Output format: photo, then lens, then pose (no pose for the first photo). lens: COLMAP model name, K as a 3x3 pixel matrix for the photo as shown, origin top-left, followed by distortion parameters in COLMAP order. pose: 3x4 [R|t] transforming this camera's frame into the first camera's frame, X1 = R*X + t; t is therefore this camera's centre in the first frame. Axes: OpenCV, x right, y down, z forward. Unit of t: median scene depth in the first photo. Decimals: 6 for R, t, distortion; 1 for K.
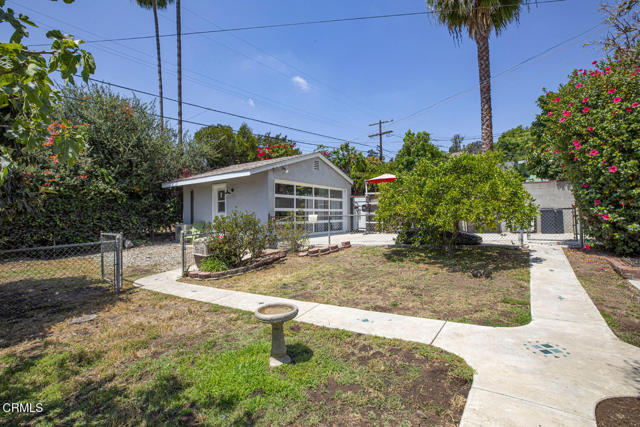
lens RADIAL K [[289.5, 0, 330.9], [0, 289.5, 211.4], [0, 0, 1]] dist [-0.023004, 0.001775]
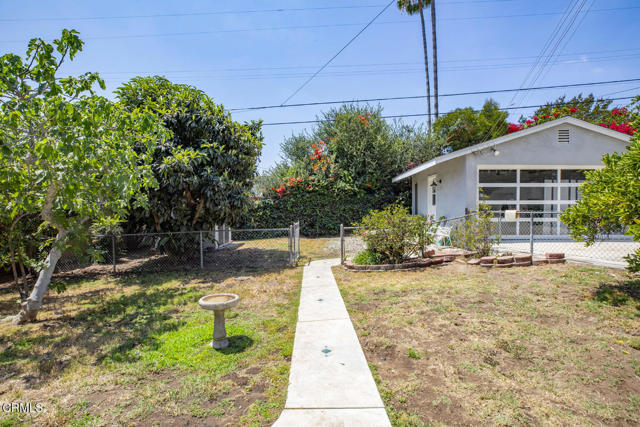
lens RADIAL K [[289.5, 0, 296.4], [0, 289.5, 207.7], [0, 0, 1]] dist [-0.023004, 0.001775]
pose [[0.549587, 0.008587, -0.835393, 0.176715], [0.006012, 0.999881, 0.014232, -0.006030], [0.835415, -0.012844, 0.549469, 0.121696]]
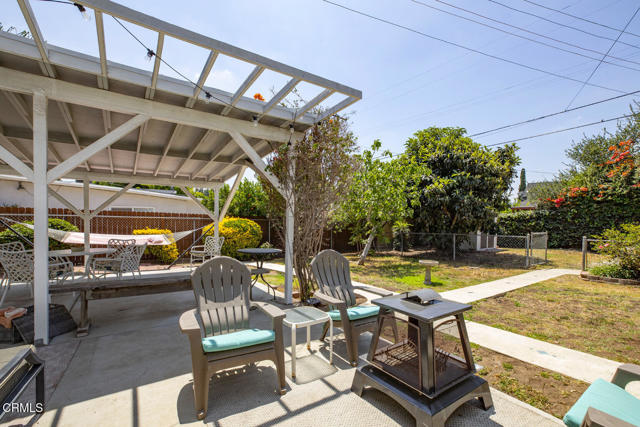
lens RADIAL K [[289.5, 0, 319.8], [0, 289.5, 215.1], [0, 0, 1]] dist [-0.023004, 0.001775]
pose [[-0.323381, 0.012804, -0.946182, 0.448153], [-0.003711, 0.999884, 0.014799, -0.015110], [0.946261, 0.008297, -0.323296, 0.175008]]
